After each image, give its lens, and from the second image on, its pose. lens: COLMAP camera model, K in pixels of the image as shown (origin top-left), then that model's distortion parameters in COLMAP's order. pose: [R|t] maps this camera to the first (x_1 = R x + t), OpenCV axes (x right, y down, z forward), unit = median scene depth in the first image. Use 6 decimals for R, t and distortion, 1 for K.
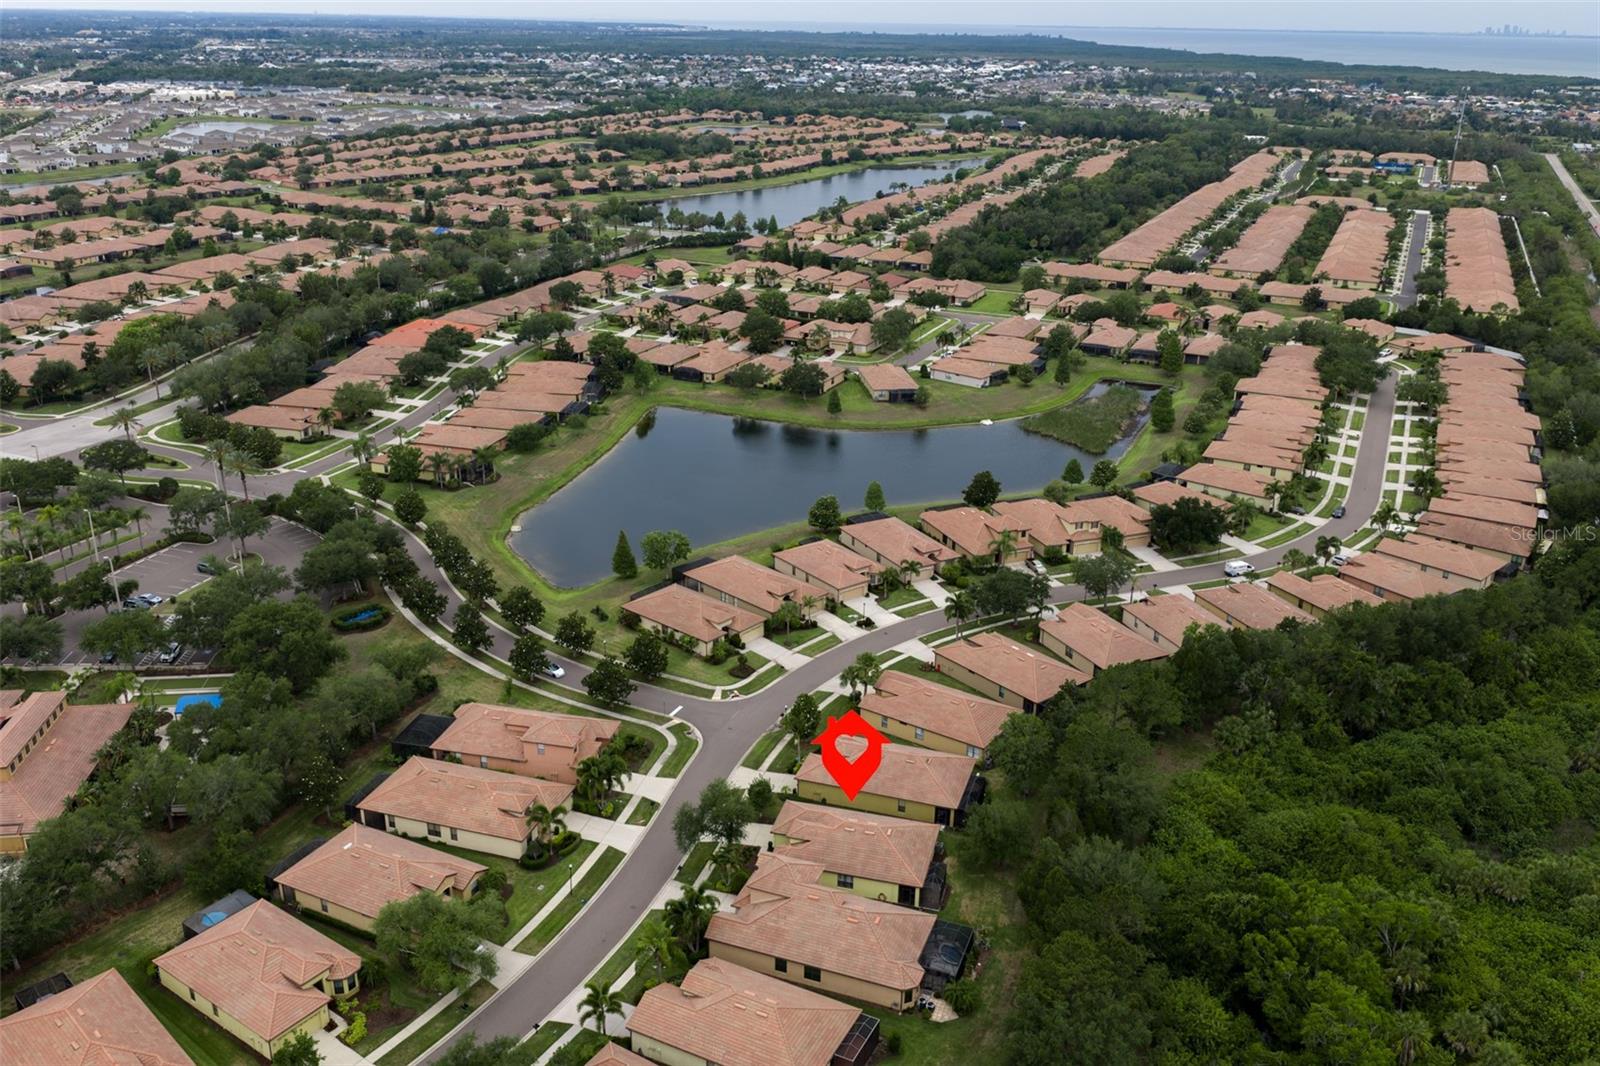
lens RADIAL K [[1310.5, 0, 800.0], [0, 1310.5, 533.0], [0, 0, 1]] dist [0.006016, -0.023494]
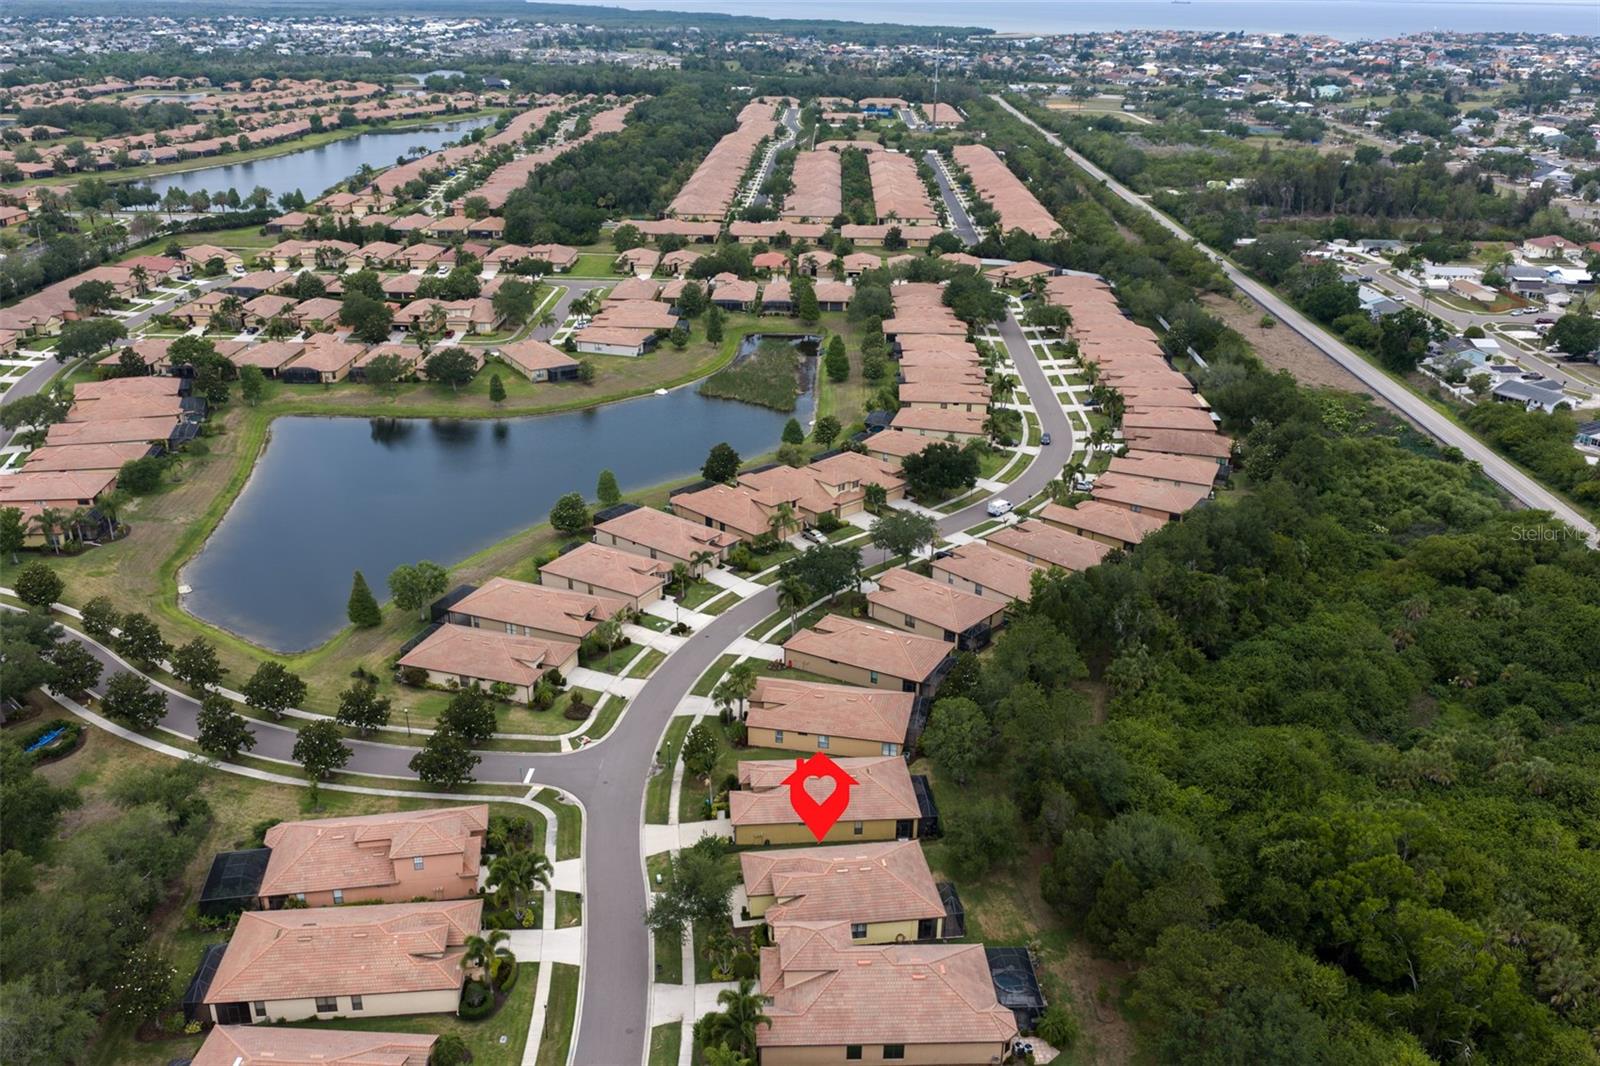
lens RADIAL K [[1310.5, 0, 800.0], [0, 1310.5, 533.0], [0, 0, 1]] dist [0.006016, -0.023494]
pose [[0.919143, -0.152647, 0.363145, -0.100551], [0.142673, 0.988279, 0.054305, -0.017482], [-0.367178, 0.001897, 0.930149, 0.074606]]
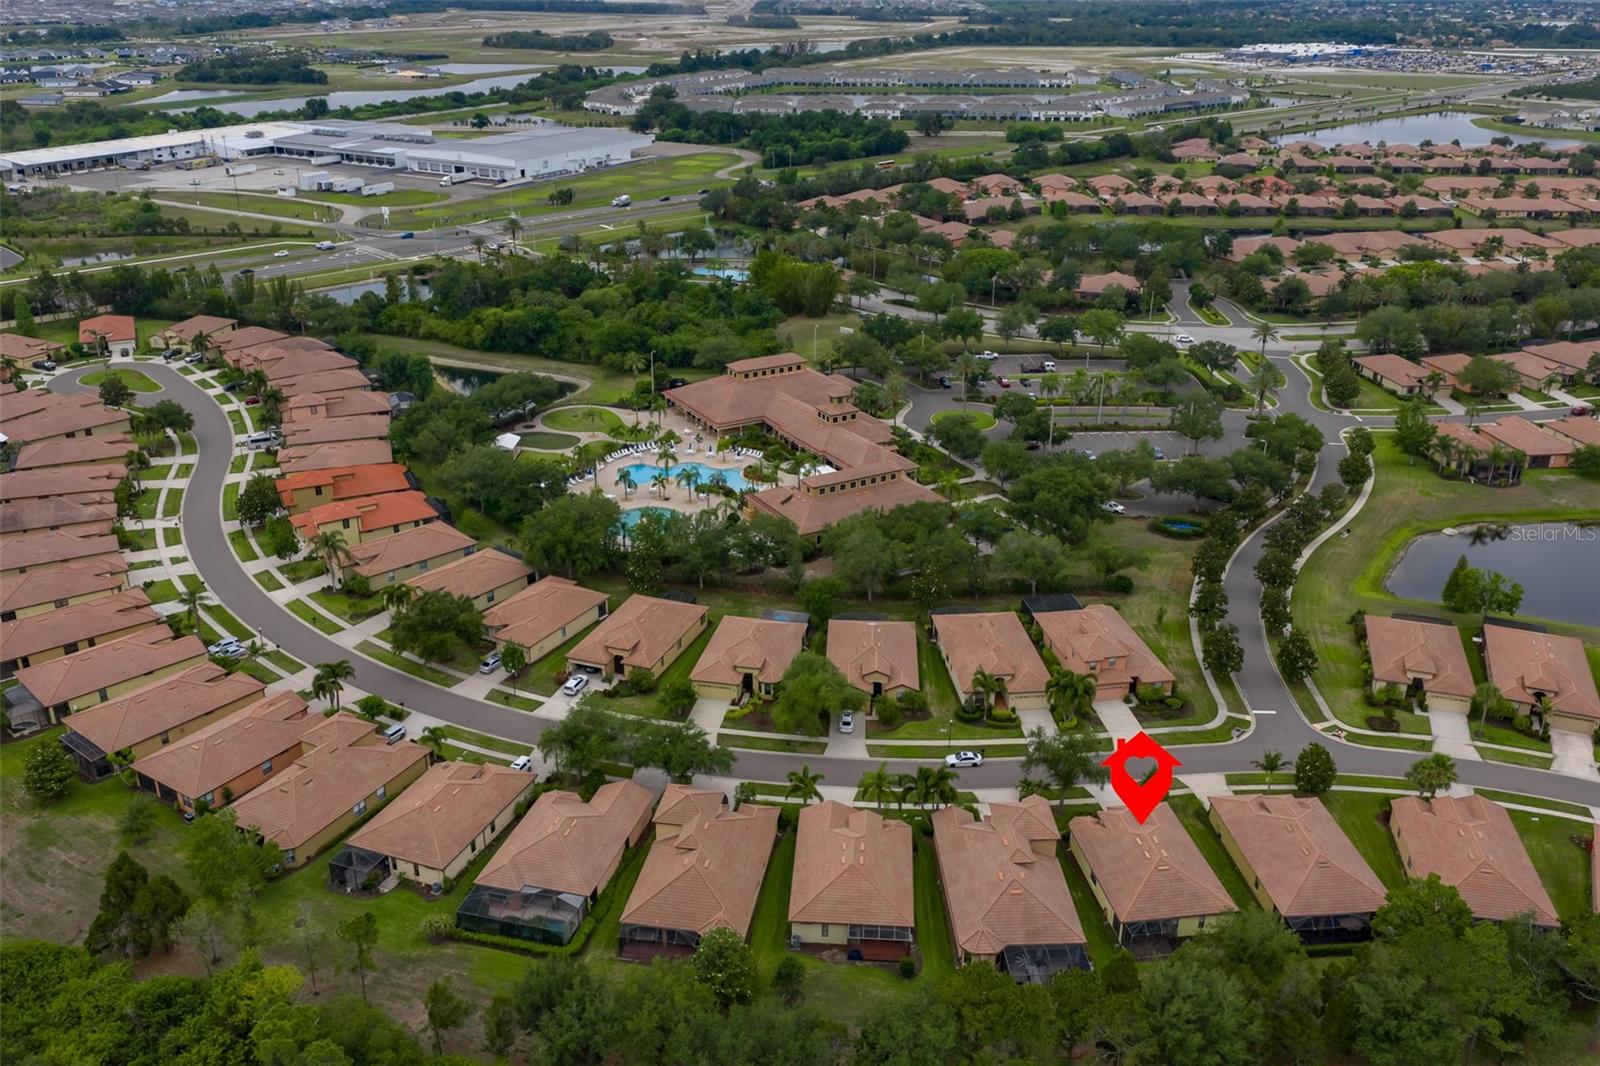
lens RADIAL K [[1310.5, 0, 800.0], [0, 1310.5, 533.0], [0, 0, 1]] dist [0.006016, -0.023494]
pose [[0.389104, 0.353384, -0.850716, 0.243615], [-0.331568, 0.915324, 0.228569, -0.038910], [0.859454, 0.193133, 0.473327, 0.117983]]
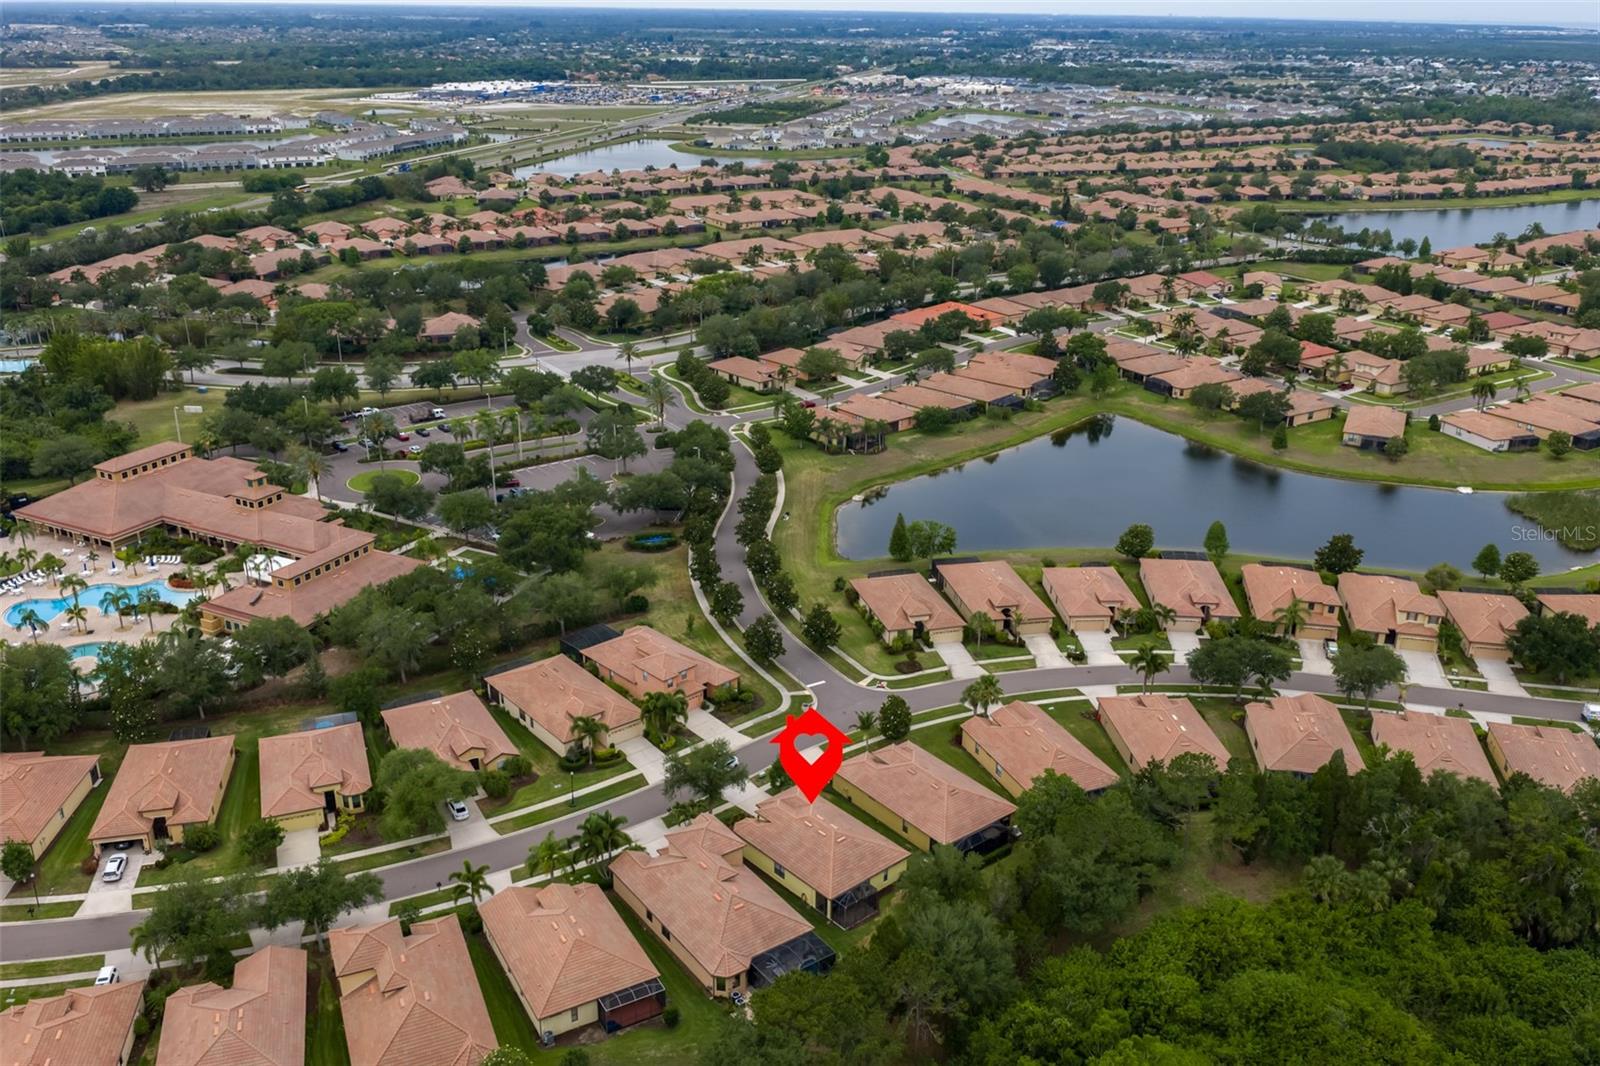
lens RADIAL K [[1310.5, 0, 800.0], [0, 1310.5, 533.0], [0, 0, 1]] dist [0.006016, -0.023494]
pose [[0.834125, 0.197971, -0.514824, 0.185494], [-0.198704, 0.978551, 0.054350, -0.015192], [0.514541, 0.056962, 0.855572, 0.052013]]
